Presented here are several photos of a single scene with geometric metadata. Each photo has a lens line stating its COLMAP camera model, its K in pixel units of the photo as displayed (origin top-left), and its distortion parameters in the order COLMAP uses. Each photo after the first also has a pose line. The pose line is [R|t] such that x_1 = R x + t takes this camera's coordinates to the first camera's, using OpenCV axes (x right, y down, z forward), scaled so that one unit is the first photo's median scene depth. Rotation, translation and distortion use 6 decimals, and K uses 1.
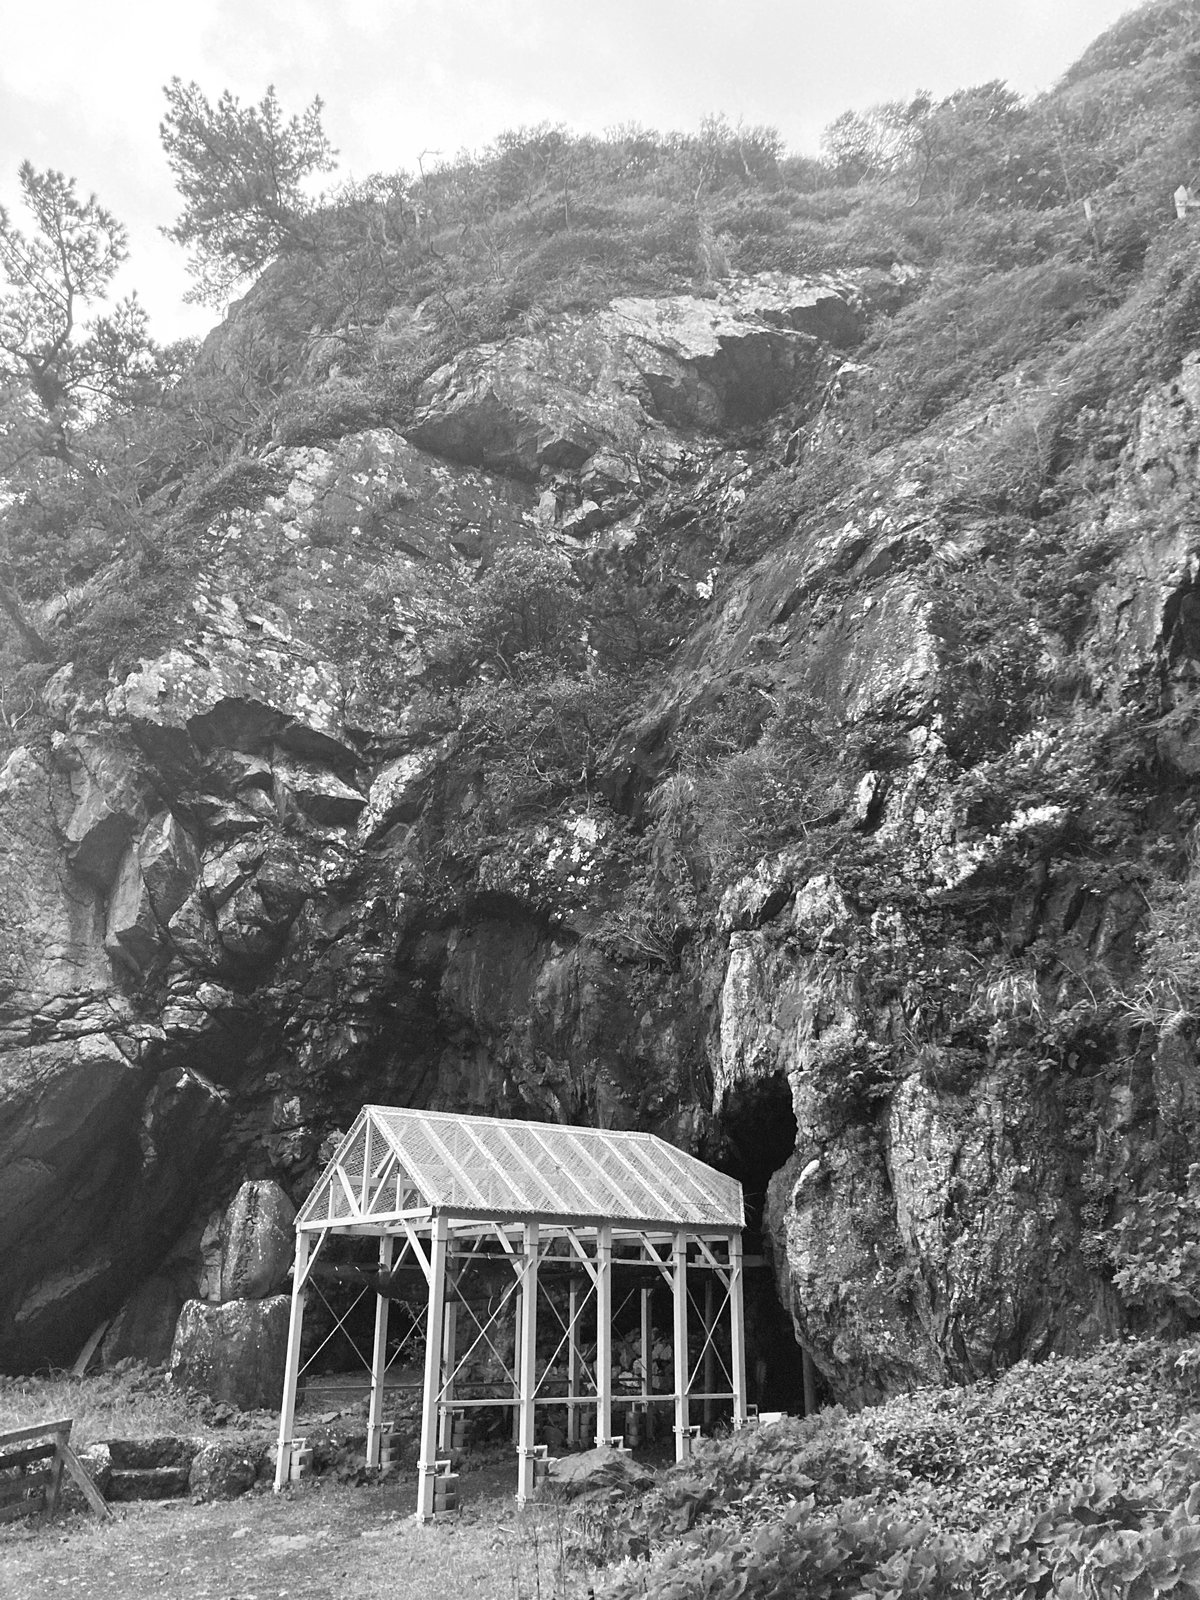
lens RADIAL K [[1316.5, 0, 601.7], [0, 1316.5, 783.3], [0, 0, 1]] dist [-0.000723, -0.004432]
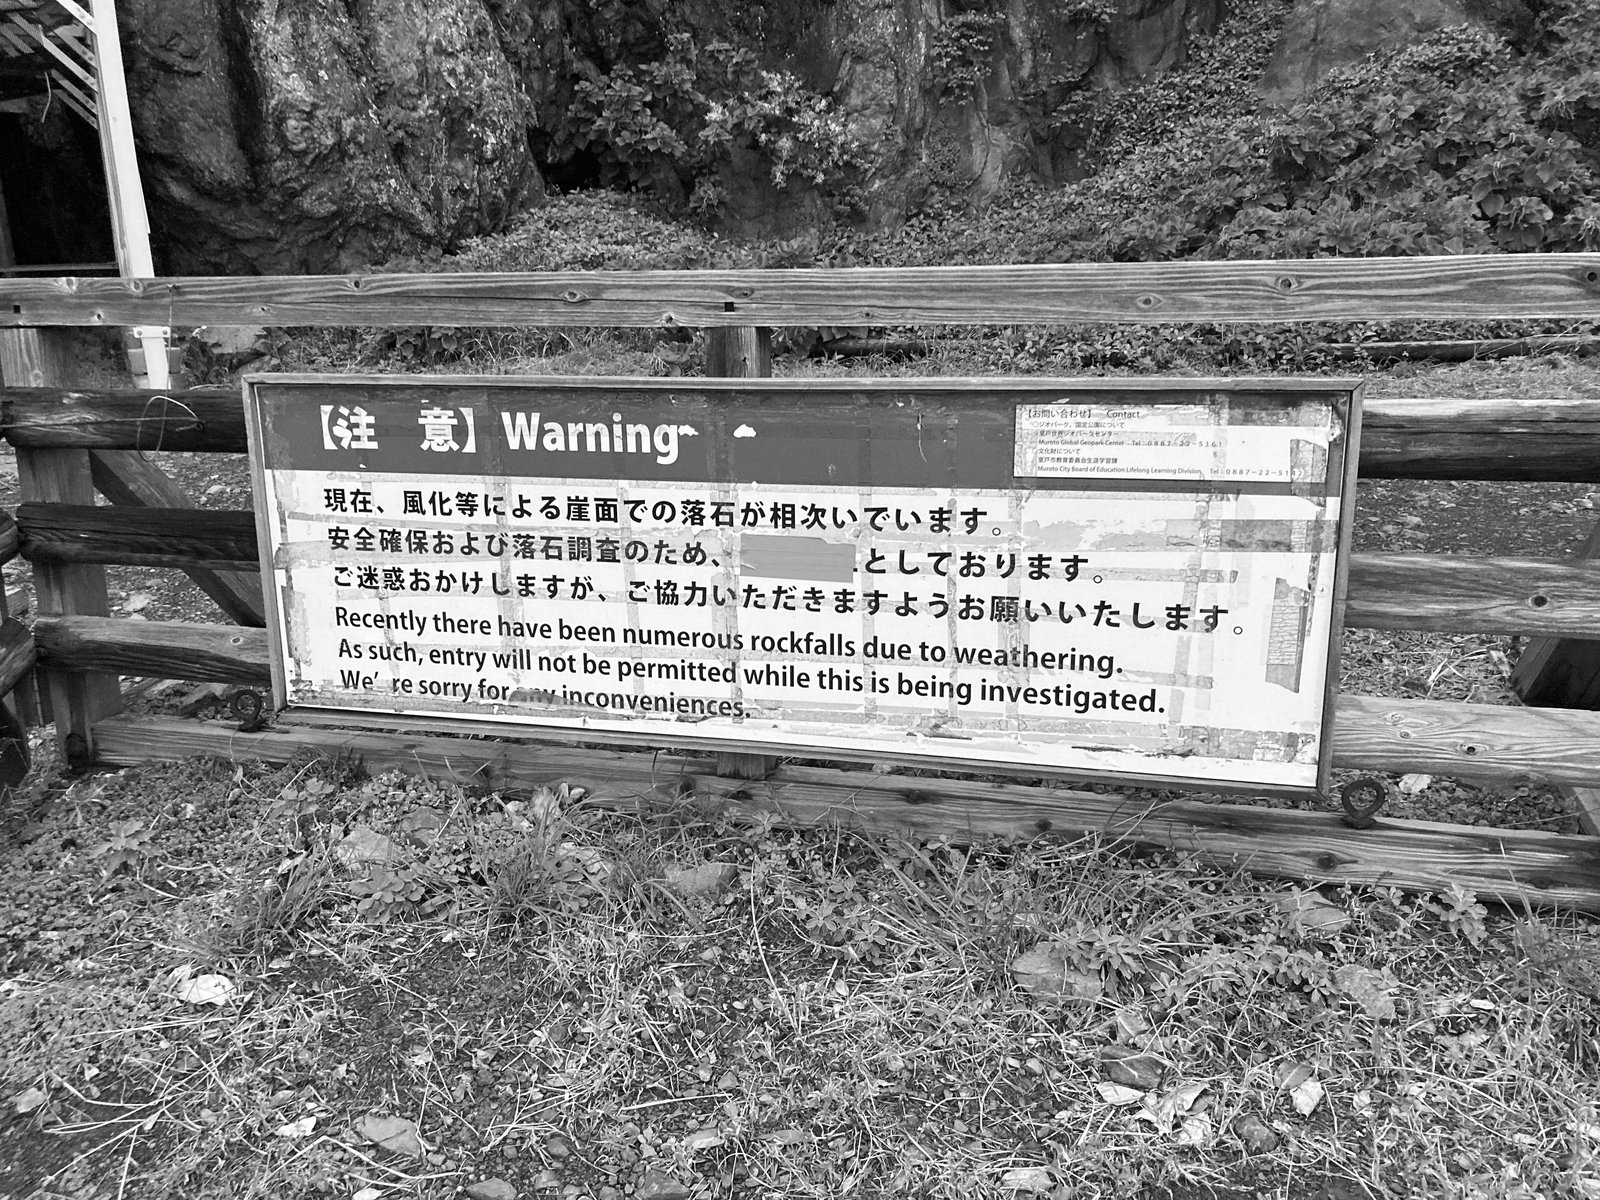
lens RADIAL K [[1304.7, 0, 790.8], [0, 1304.7, 610.9], [0, 0, 1]] dist [0.011412, -0.008838]
pose [[0.174340, -0.247444, 0.953088, -0.477618], [-0.334938, 0.895295, 0.293707, 0.251182], [-0.925971, -0.370431, 0.073207, 0.447048]]
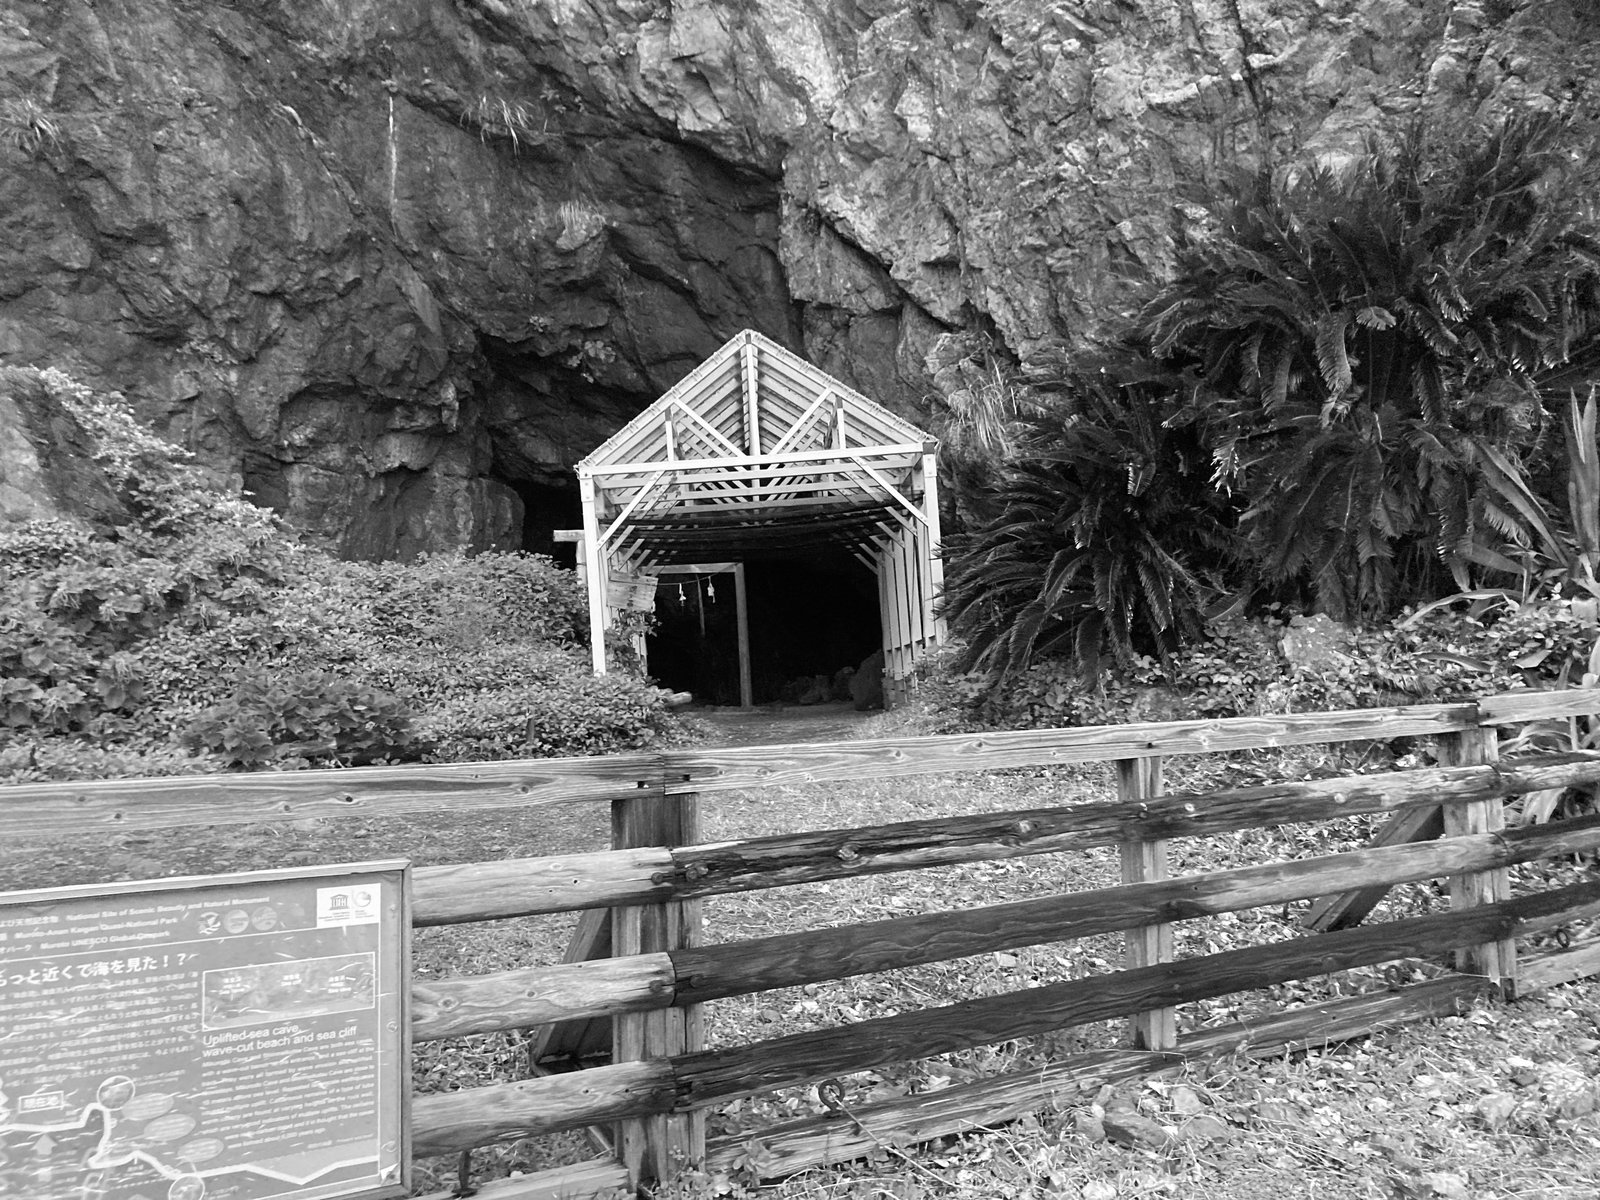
lens RADIAL K [[1304.7, 0, 790.8], [0, 1304.7, 610.9], [0, 0, 1]] dist [0.011412, -0.008838]
pose [[-0.556267, 0.075967, 0.827524, -0.527317], [-0.259108, 0.930313, -0.259578, 0.190776], [-0.789576, -0.358813, -0.497819, 0.302115]]
